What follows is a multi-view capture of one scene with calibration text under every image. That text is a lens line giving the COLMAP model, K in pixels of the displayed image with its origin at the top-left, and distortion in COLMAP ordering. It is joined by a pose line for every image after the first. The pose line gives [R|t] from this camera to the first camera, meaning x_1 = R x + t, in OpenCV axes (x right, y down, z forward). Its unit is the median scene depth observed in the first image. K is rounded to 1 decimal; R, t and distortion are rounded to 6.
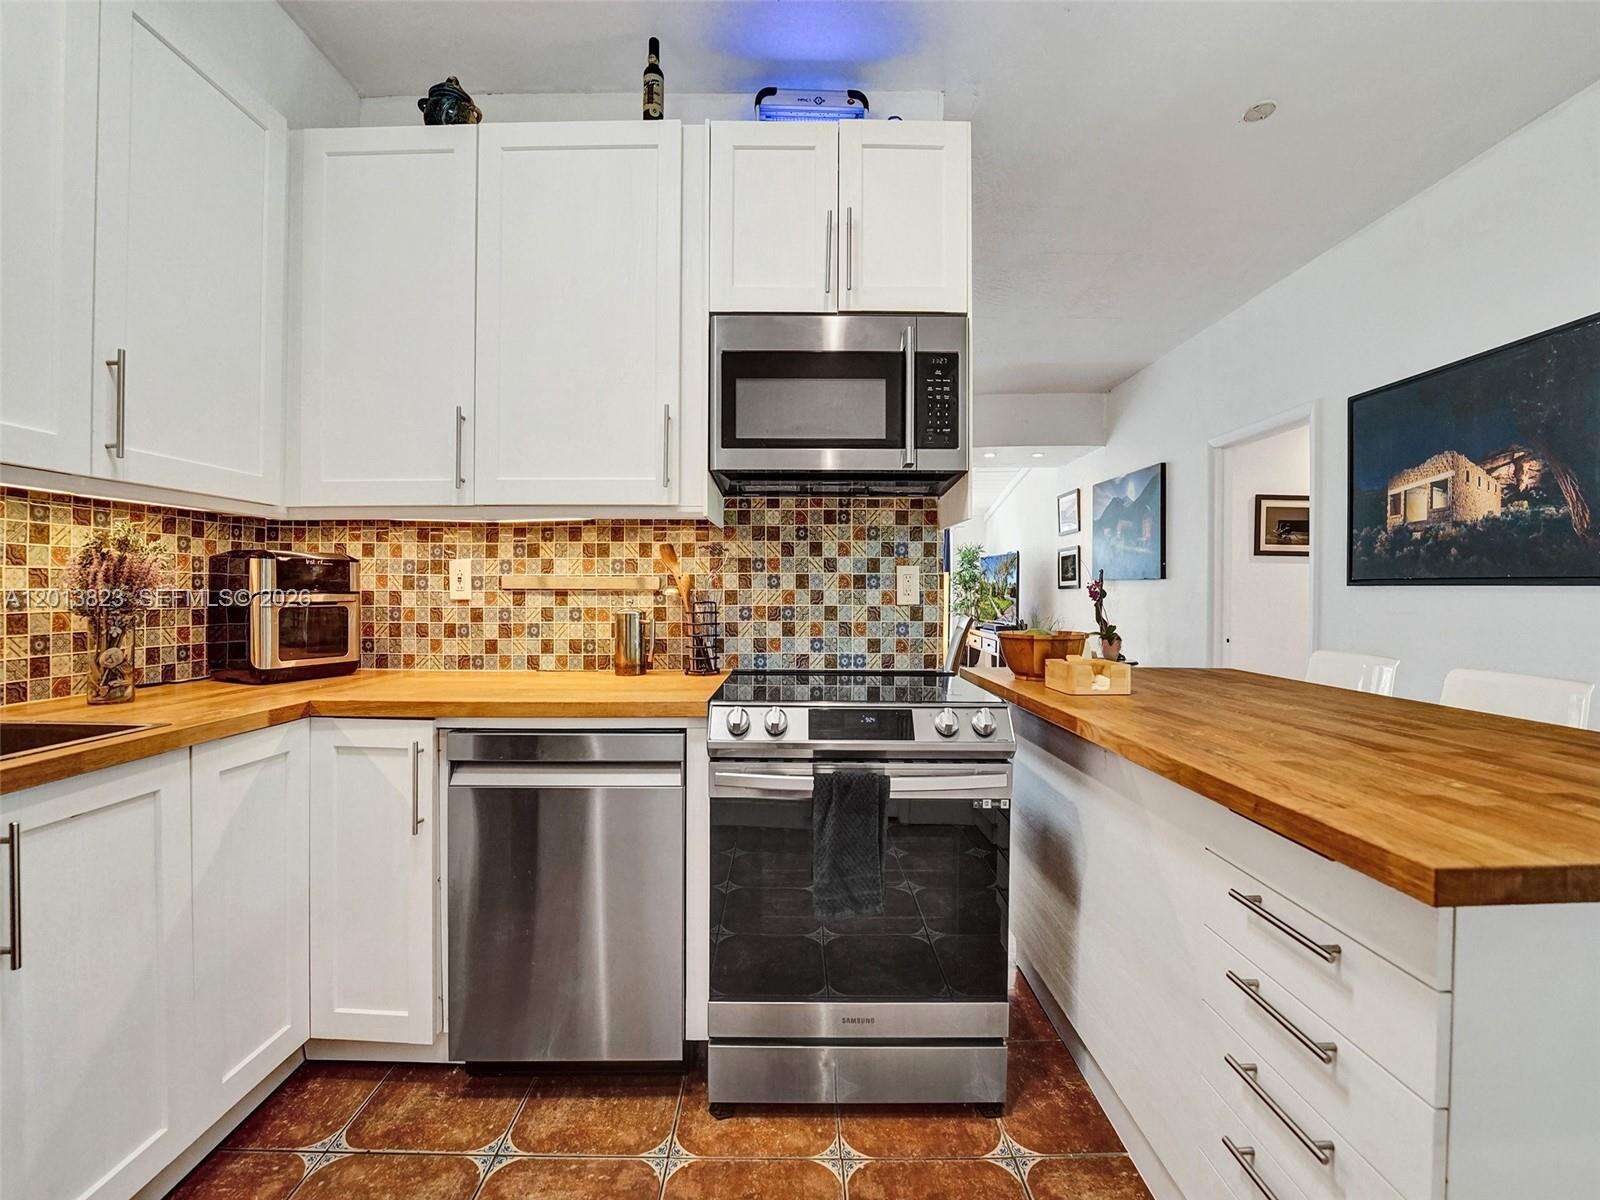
lens RADIAL K [[671.8, 0, 800.0], [0, 671.8, 600.0], [0, 0, 1]] dist [-0.000611, 0.000209]
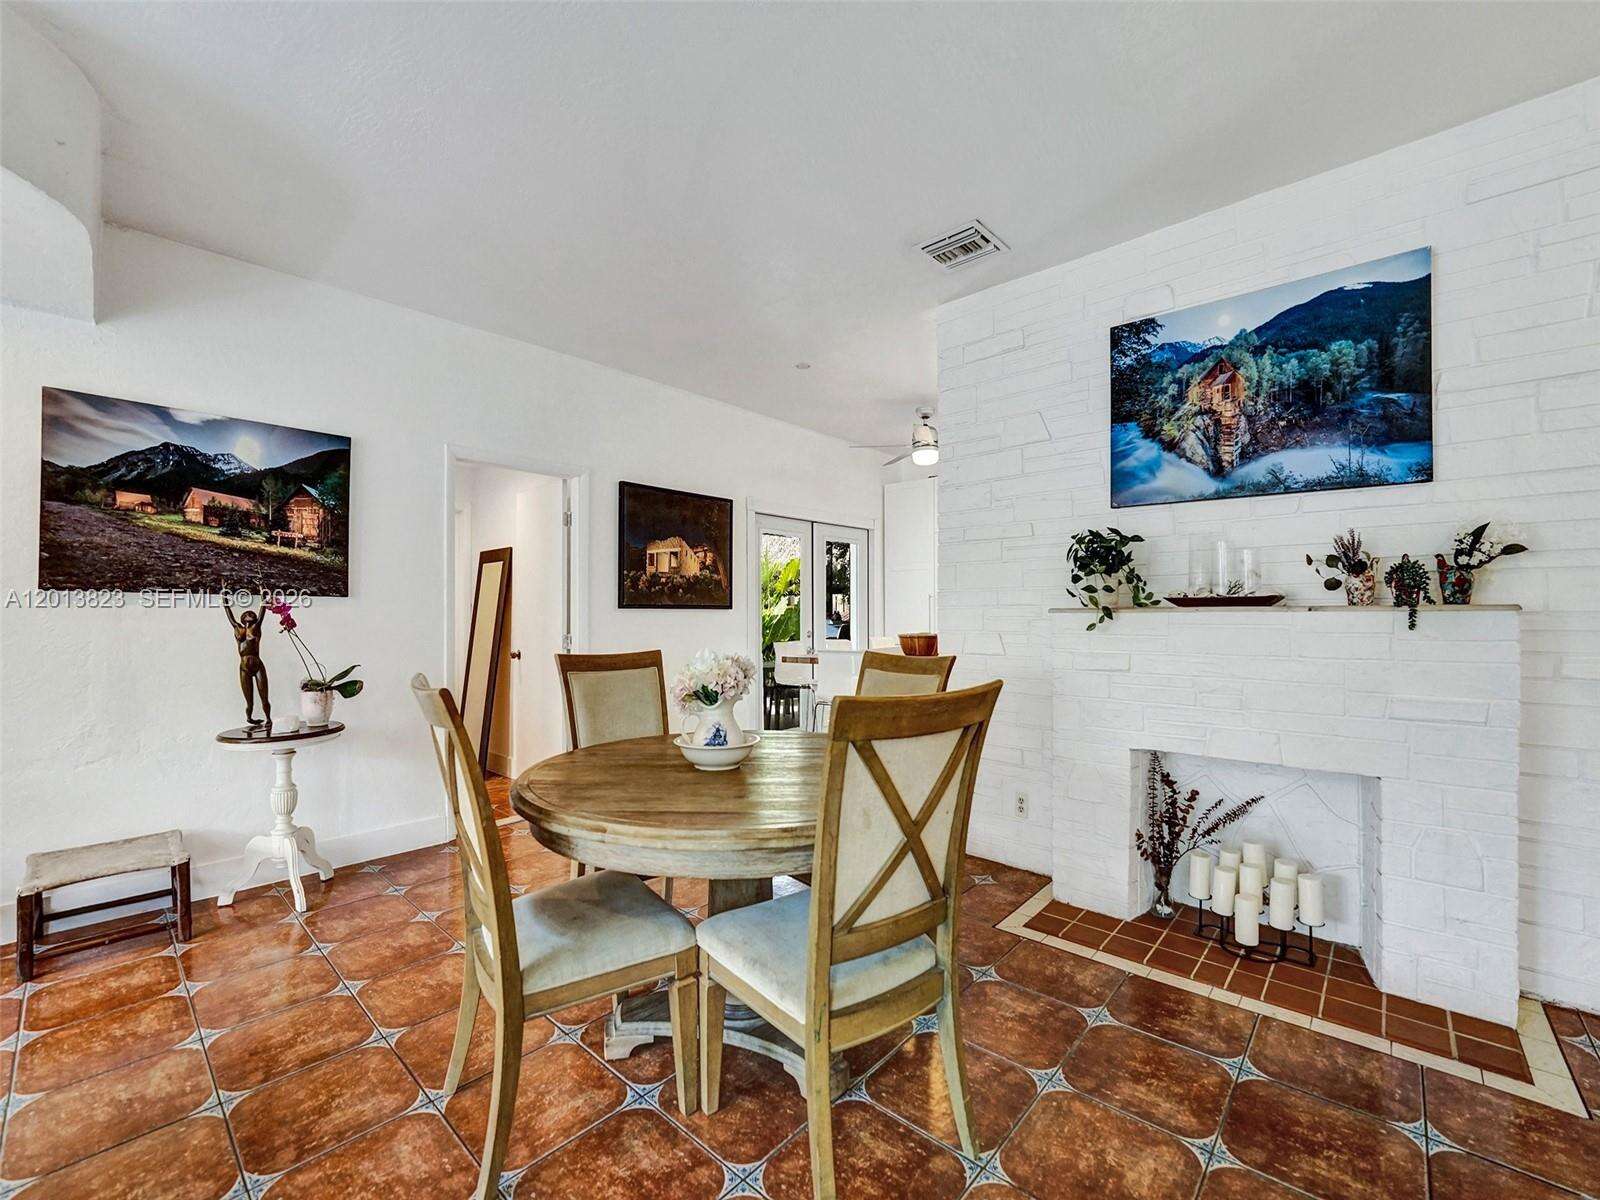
lens RADIAL K [[671.8, 0, 800.0], [0, 671.8, 600.0], [0, 0, 1]] dist [-0.000611, 0.000209]
pose [[-0.735343, 0.013457, 0.677562, -0.525500], [0.013440, 0.999896, -0.005272, -0.030445], [-0.677562, 0.005230, -0.735447, 2.049614]]
